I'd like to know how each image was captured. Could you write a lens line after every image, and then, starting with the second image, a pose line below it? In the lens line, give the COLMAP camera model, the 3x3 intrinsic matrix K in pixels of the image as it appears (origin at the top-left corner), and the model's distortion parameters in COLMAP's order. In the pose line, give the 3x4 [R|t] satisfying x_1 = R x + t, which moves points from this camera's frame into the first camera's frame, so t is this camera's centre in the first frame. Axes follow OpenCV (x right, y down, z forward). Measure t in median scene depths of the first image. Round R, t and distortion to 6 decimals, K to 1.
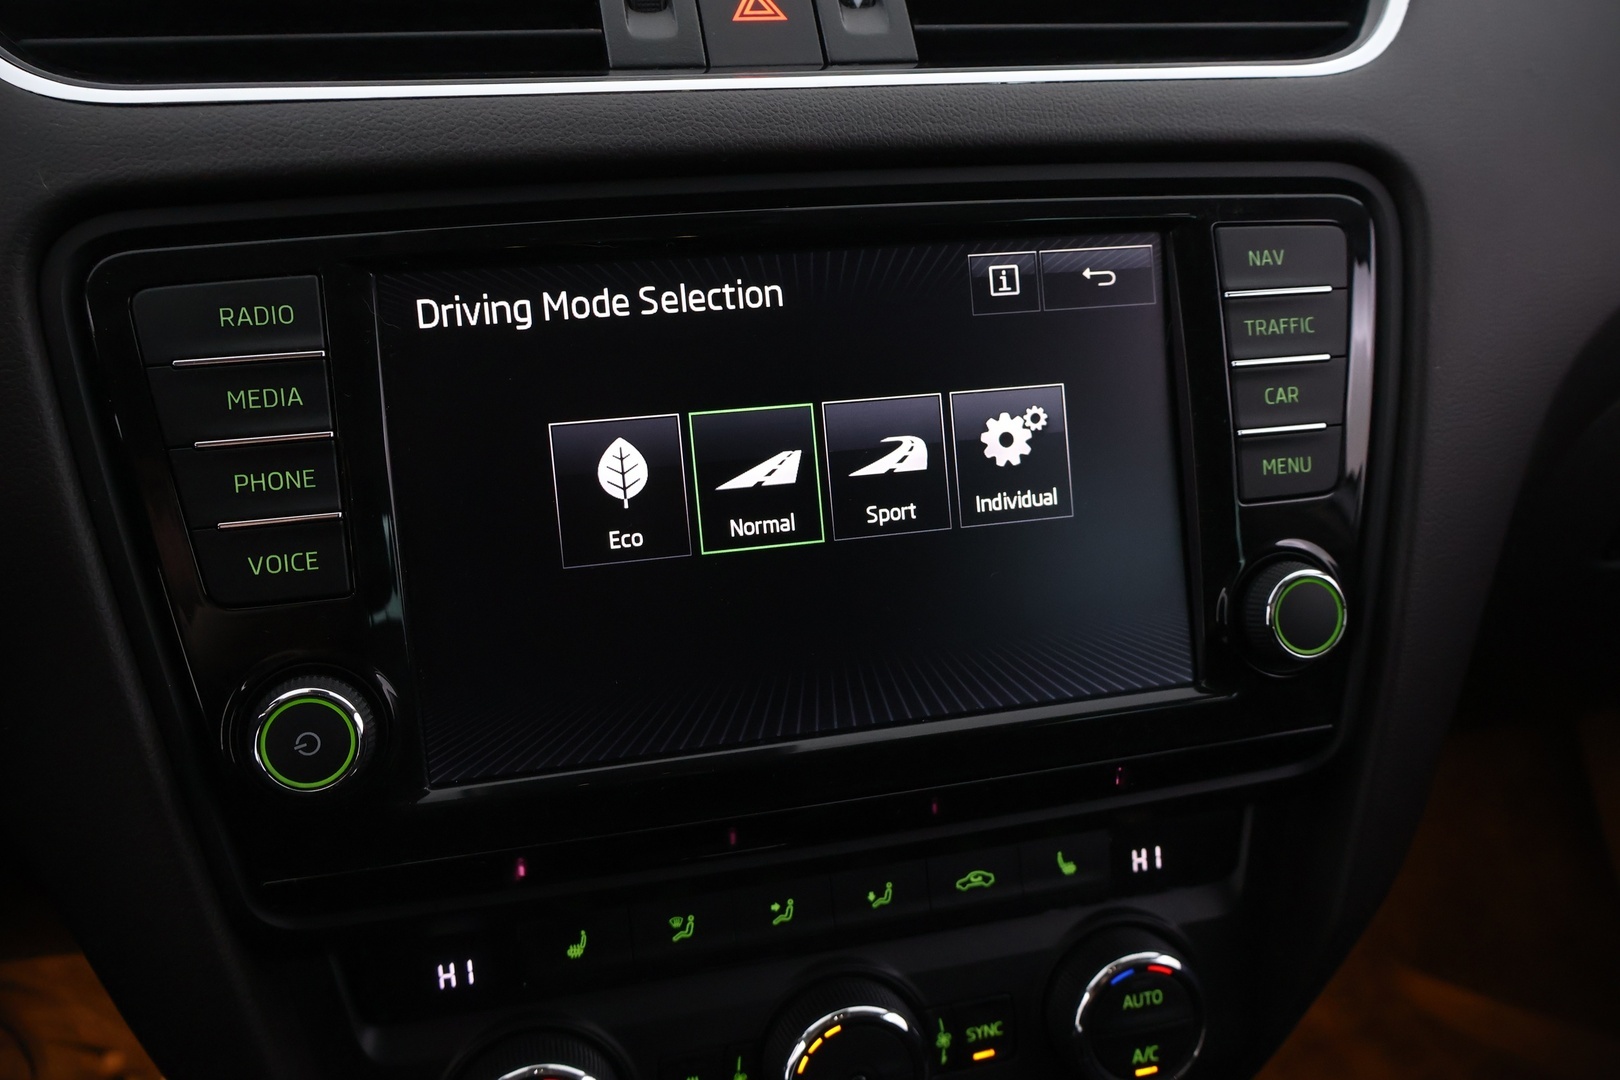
lens RADIAL K [[1377.6, 0, 797.1], [0, 1377.6, 544.9], [0, 0, 1]] dist [0.001430, 0.002382]
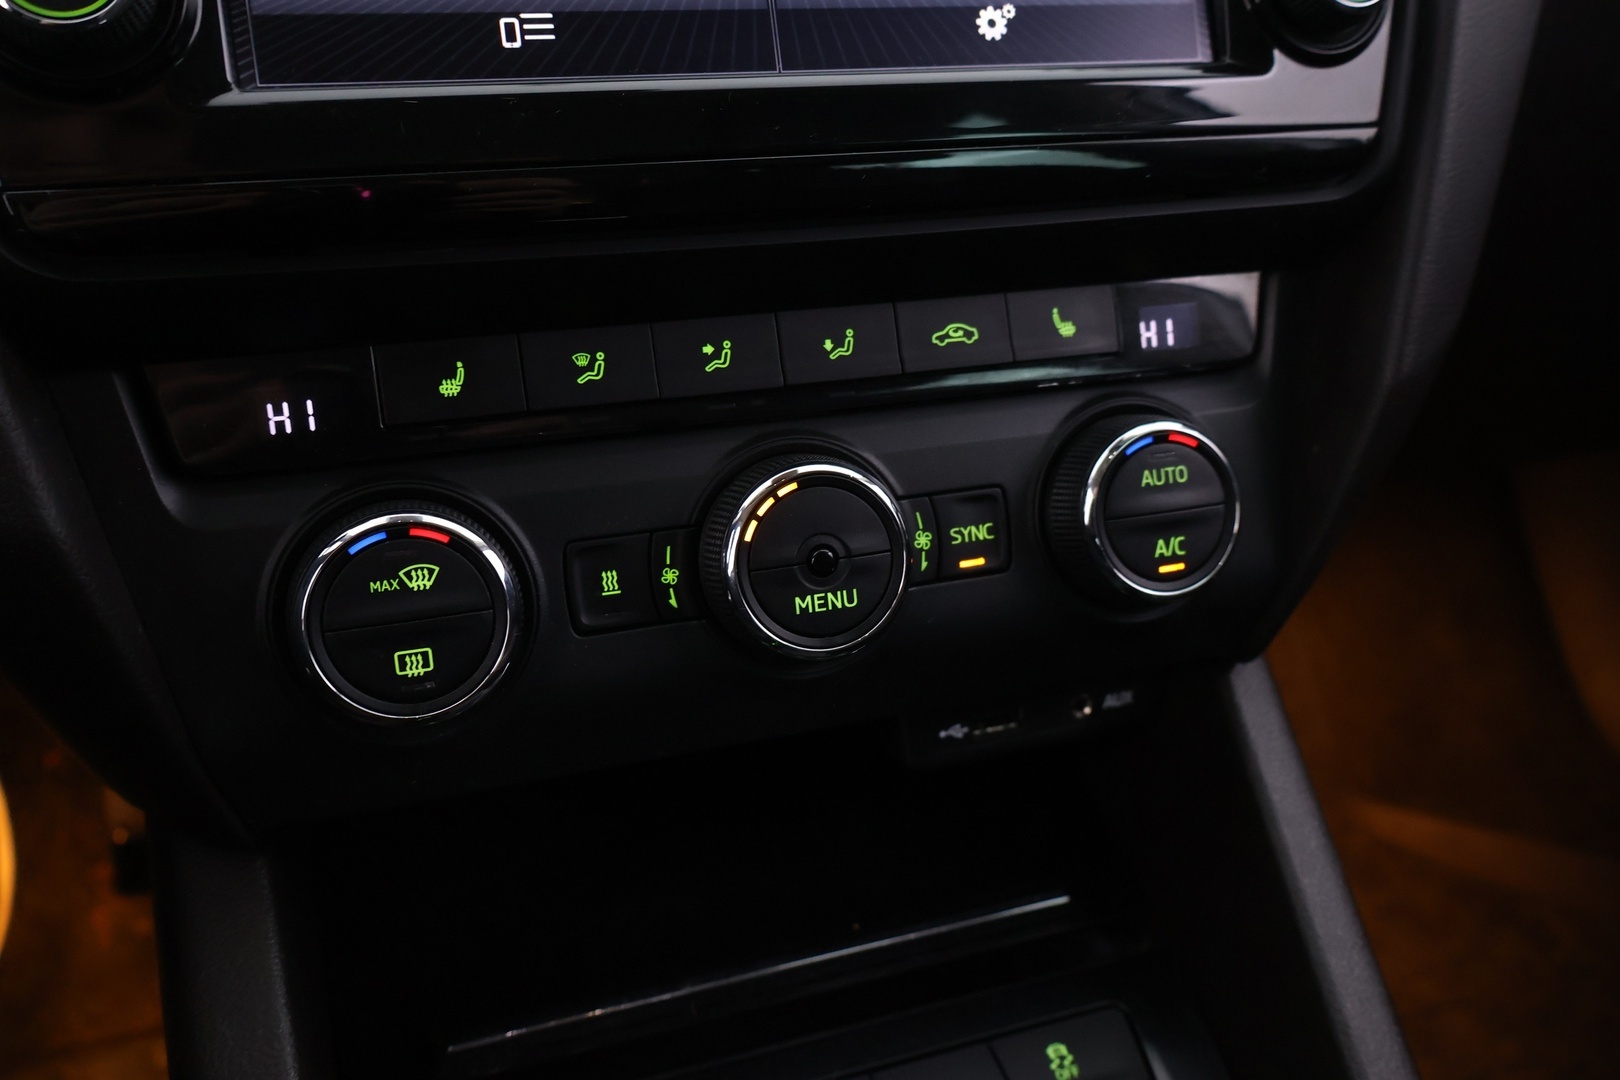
lens RADIAL K [[1386.0, 0, 802.0], [0, 1386.0, 532.7], [0, 0, 1]] dist [-0.006347, 0.017481]
pose [[0.996514, -0.029762, 0.077934, -0.027390], [0.032361, 0.998954, -0.032304, 0.397395], [-0.076891, 0.034713, 0.996435, 0.212875]]
